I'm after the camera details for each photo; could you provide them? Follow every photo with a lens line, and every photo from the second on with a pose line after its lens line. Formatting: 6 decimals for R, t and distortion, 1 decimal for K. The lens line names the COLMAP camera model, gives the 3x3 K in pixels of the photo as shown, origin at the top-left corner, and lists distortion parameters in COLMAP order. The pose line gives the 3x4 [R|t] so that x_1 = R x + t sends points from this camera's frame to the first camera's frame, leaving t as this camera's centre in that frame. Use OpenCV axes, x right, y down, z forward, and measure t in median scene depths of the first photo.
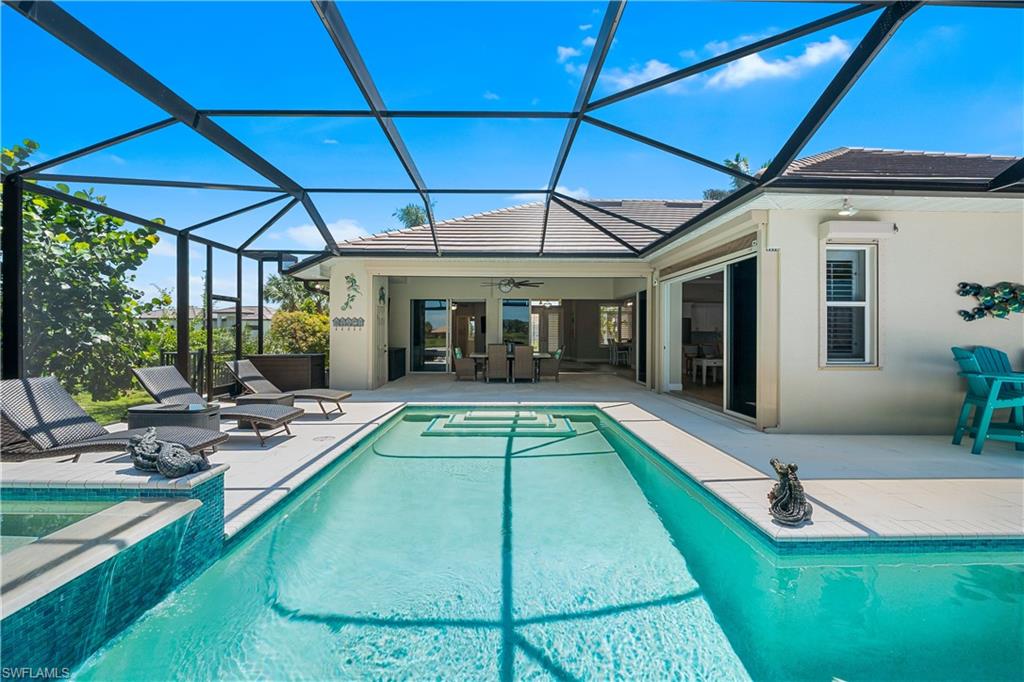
lens RADIAL K [[435.8, 0, 512.3], [0, 435.8, 333.5], [0, 0, 1]] dist [-0.011125, 0.001614]
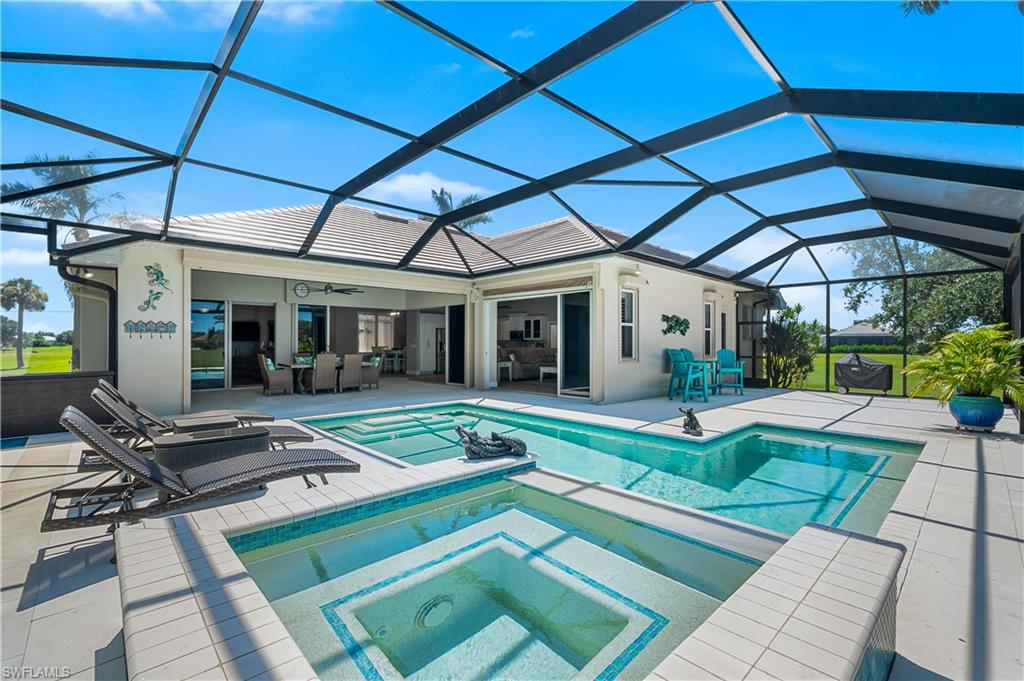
lens RADIAL K [[452.8, 0, 510.1], [0, 452.8, 336.2], [0, 0, 1]] dist [-0.001391, -0.000322]
pose [[0.738200, 0.006085, 0.674554, -0.749999], [0.000052, 0.999959, -0.009077, -0.006242], [-0.674582, 0.006736, 0.738170, 0.006231]]
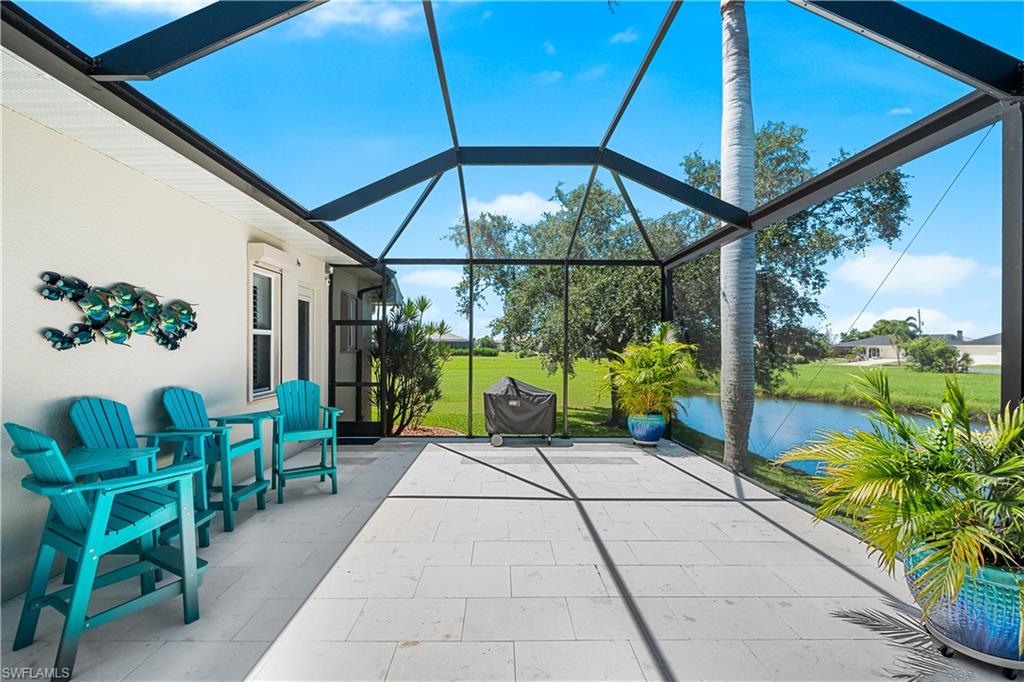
lens RADIAL K [[435.8, 0, 504.2], [0, 435.8, 346.5], [0, 0, 1]] dist [-0.011125, 0.001614]
pose [[0.006261, -0.006186, 0.999961, 0.550449], [-0.007416, 0.999953, 0.006232, -0.039553], [-0.999953, -0.007455, 0.006215, 0.472834]]
